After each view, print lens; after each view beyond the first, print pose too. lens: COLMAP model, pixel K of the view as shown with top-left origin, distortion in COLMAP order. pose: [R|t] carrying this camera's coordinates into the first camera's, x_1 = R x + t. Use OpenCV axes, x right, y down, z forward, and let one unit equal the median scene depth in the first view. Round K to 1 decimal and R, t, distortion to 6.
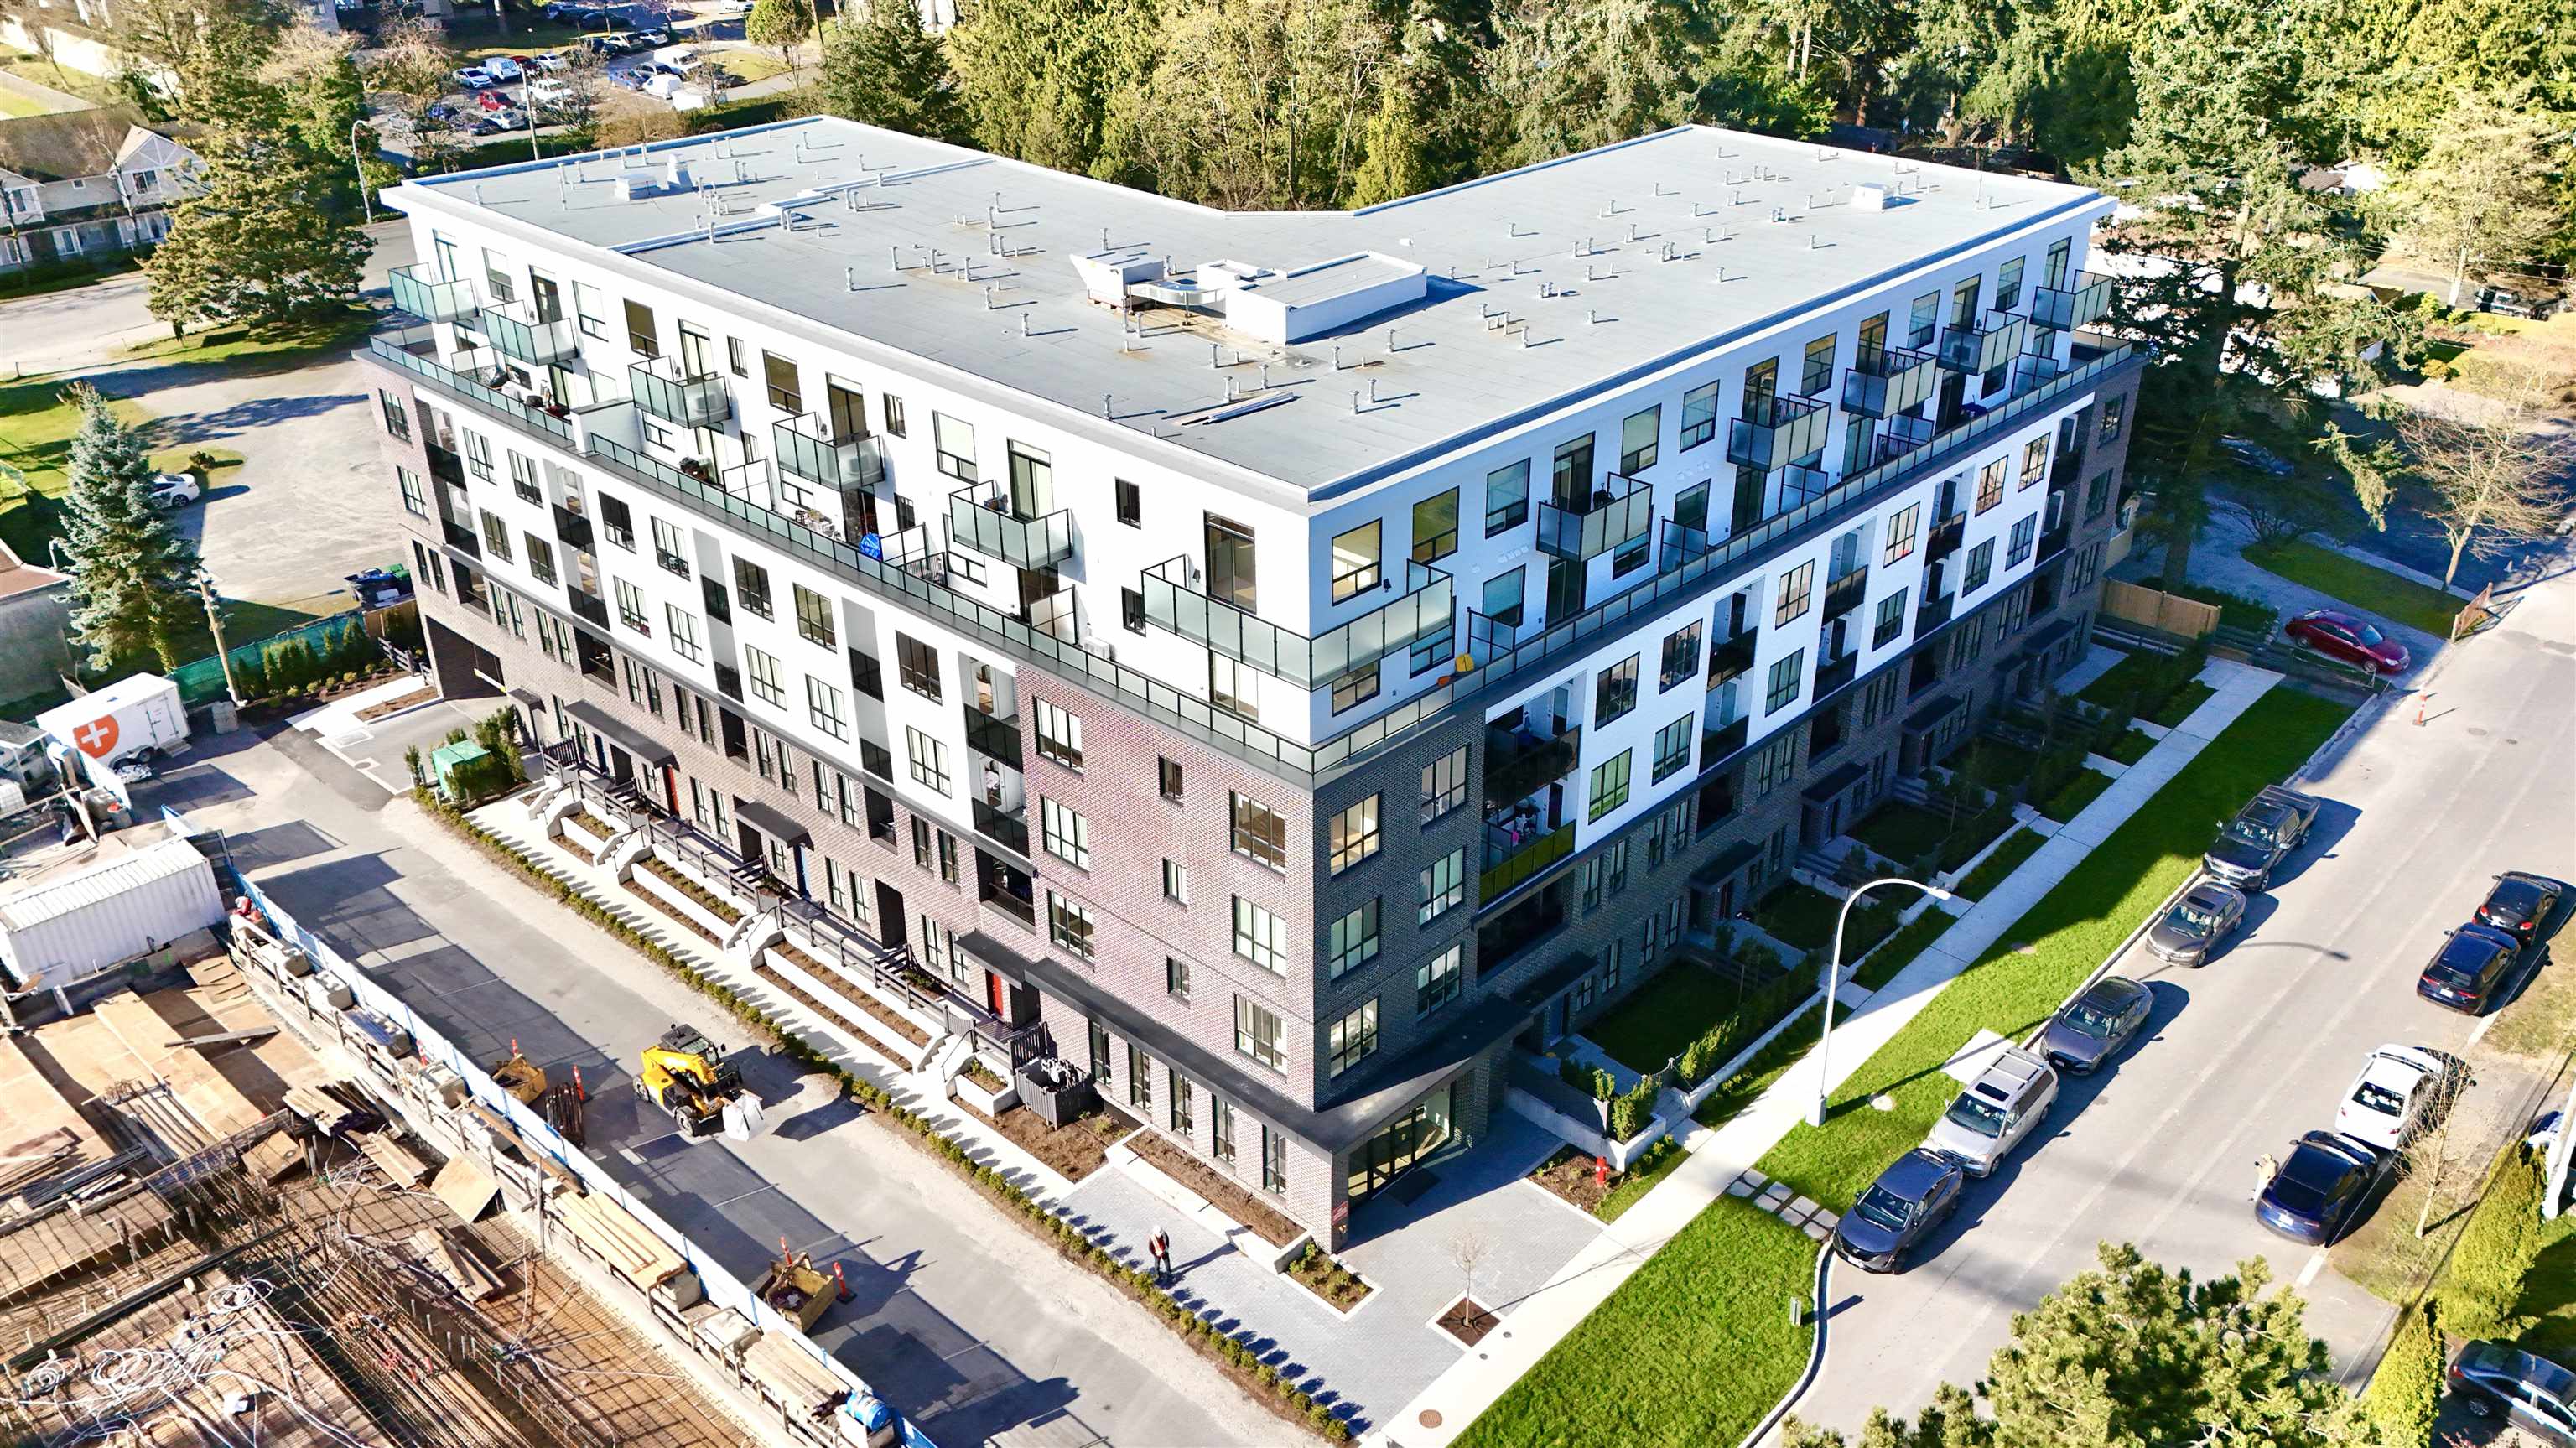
lens RADIAL K [[2017.2, 0, 1295.5], [0, 2017.2, 727.5], [0, 0, 1]] dist [0.058517, 0.000562]
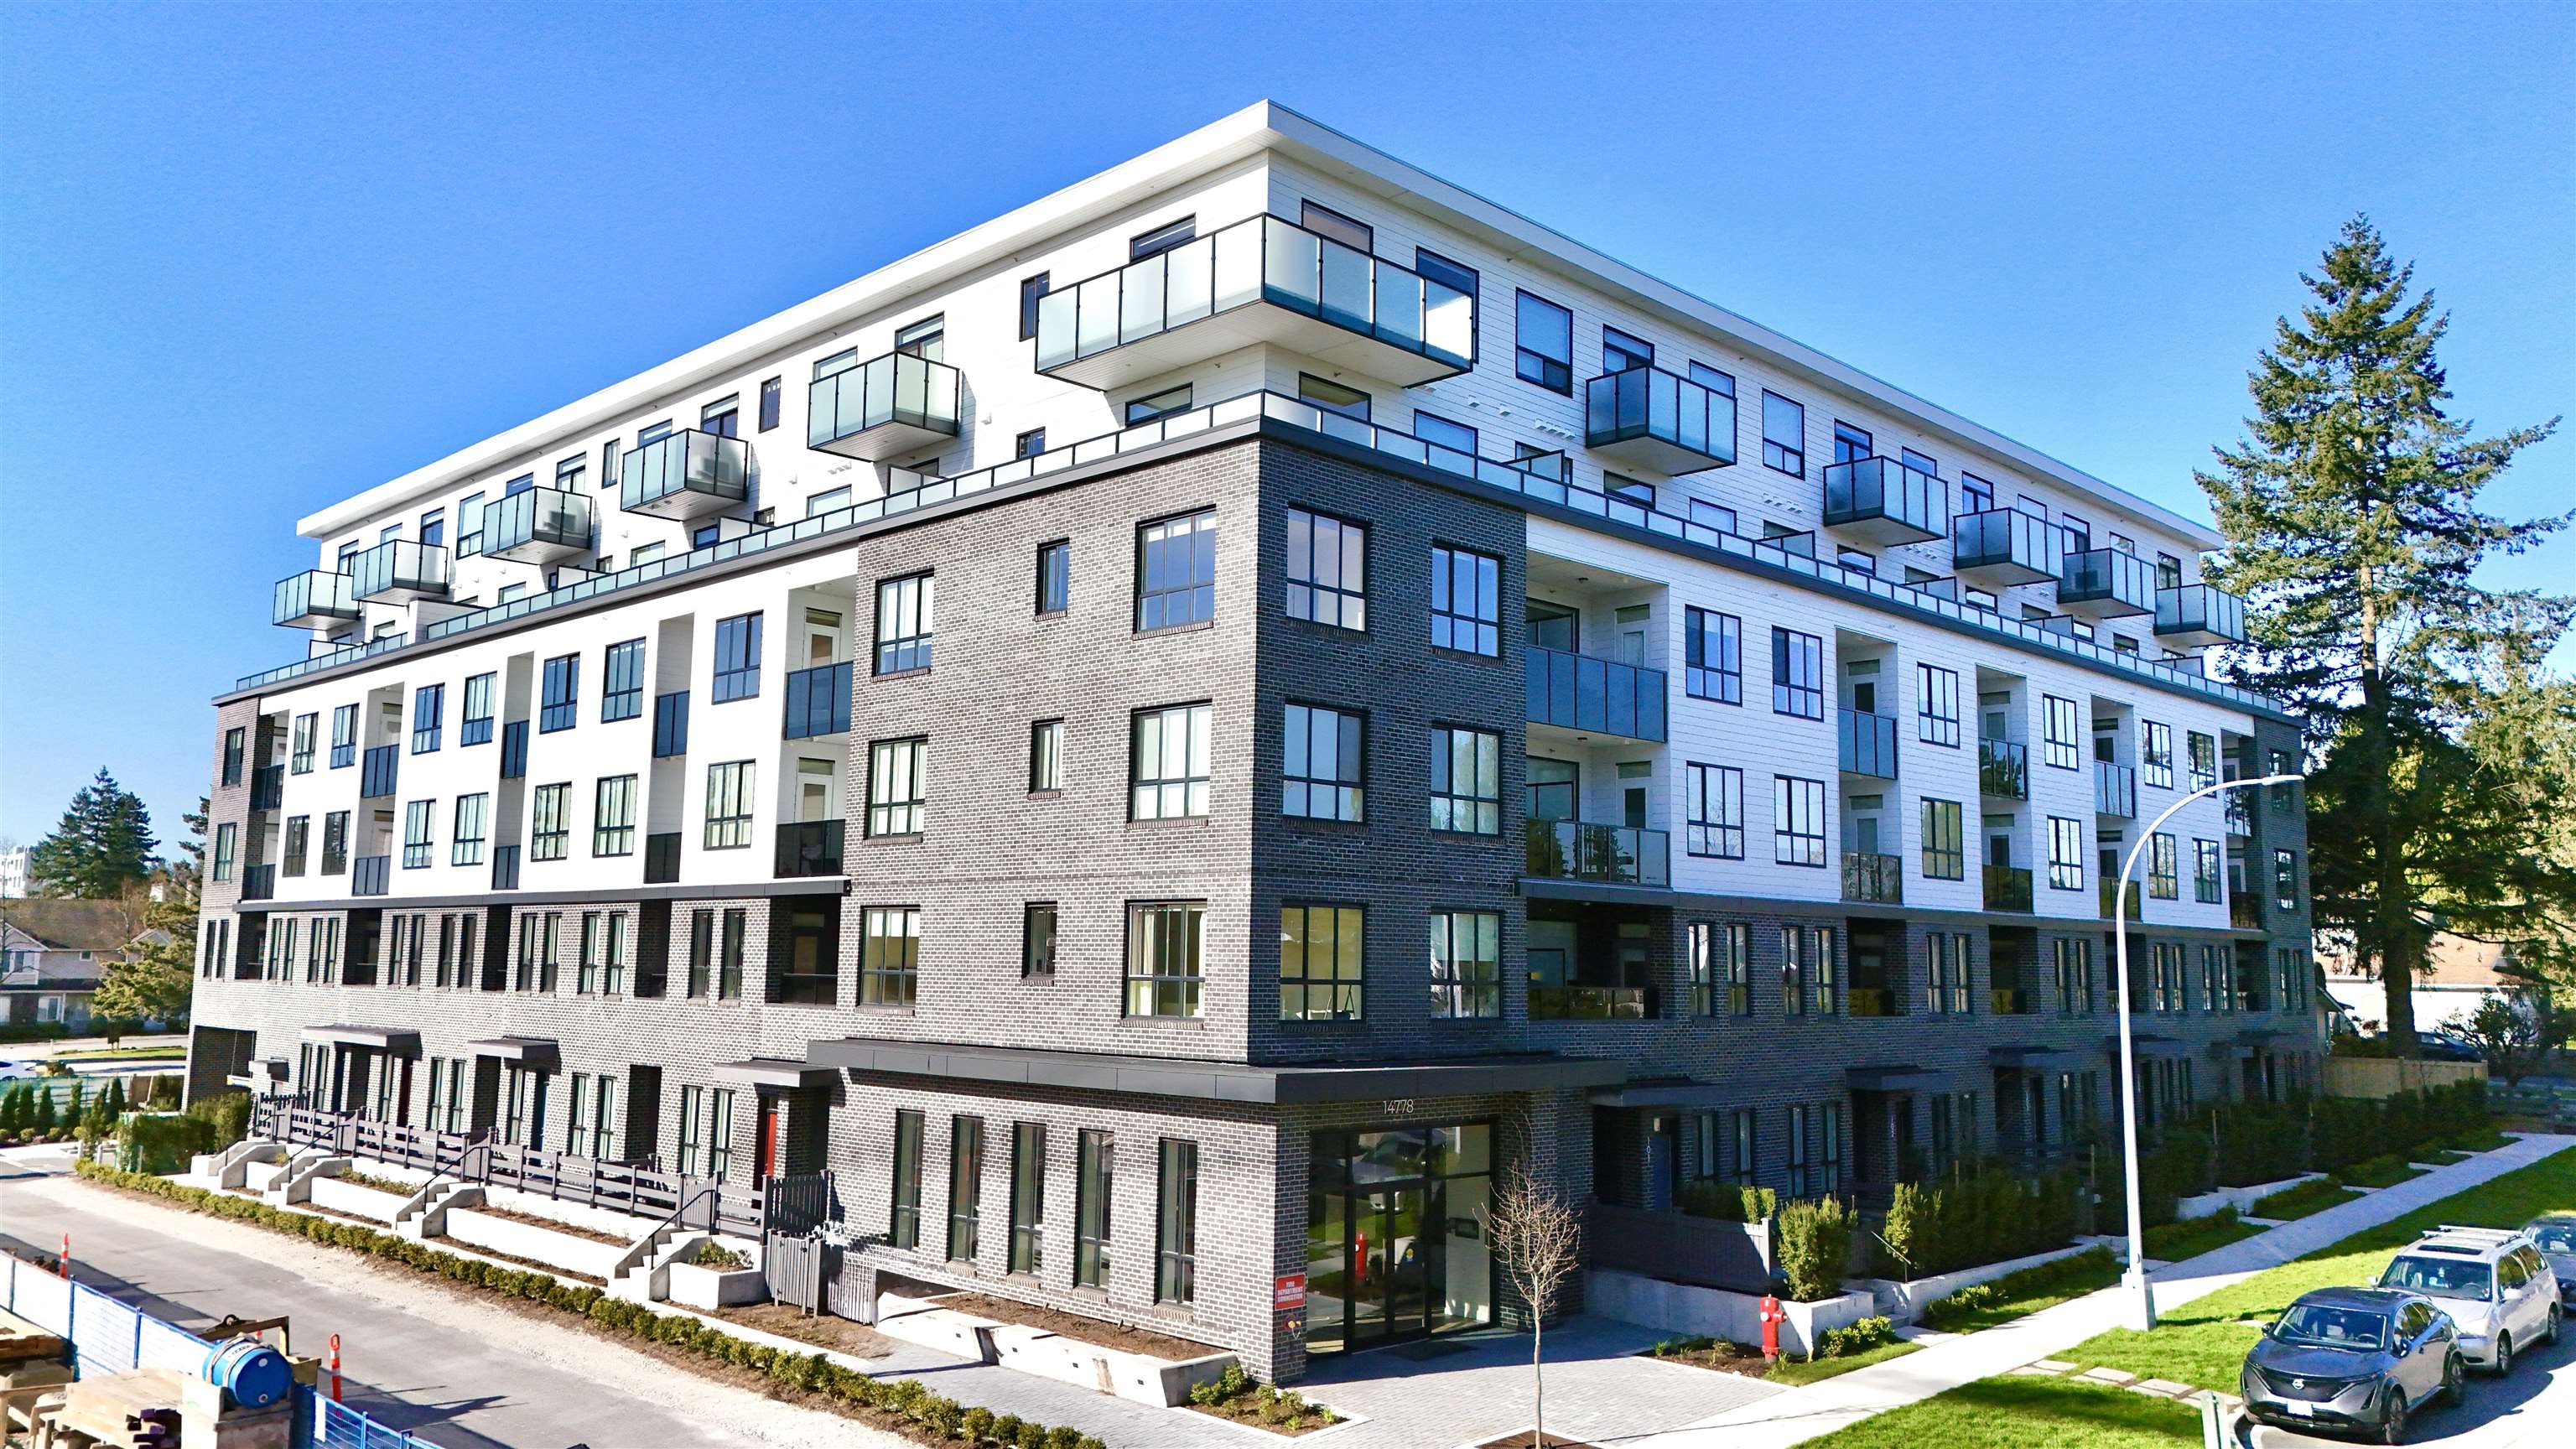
lens RADIAL K [[1887.8, 0, 1231.5], [0, 1887.8, 718.5], [0, 0, 1]] dist [0.038517, -0.003459]
pose [[0.998470, 0.022498, -0.050518, 0.027394], [-0.047140, 0.823882, -0.564798, 0.384152], [0.028914, 0.566315, 0.823682, 0.482369]]
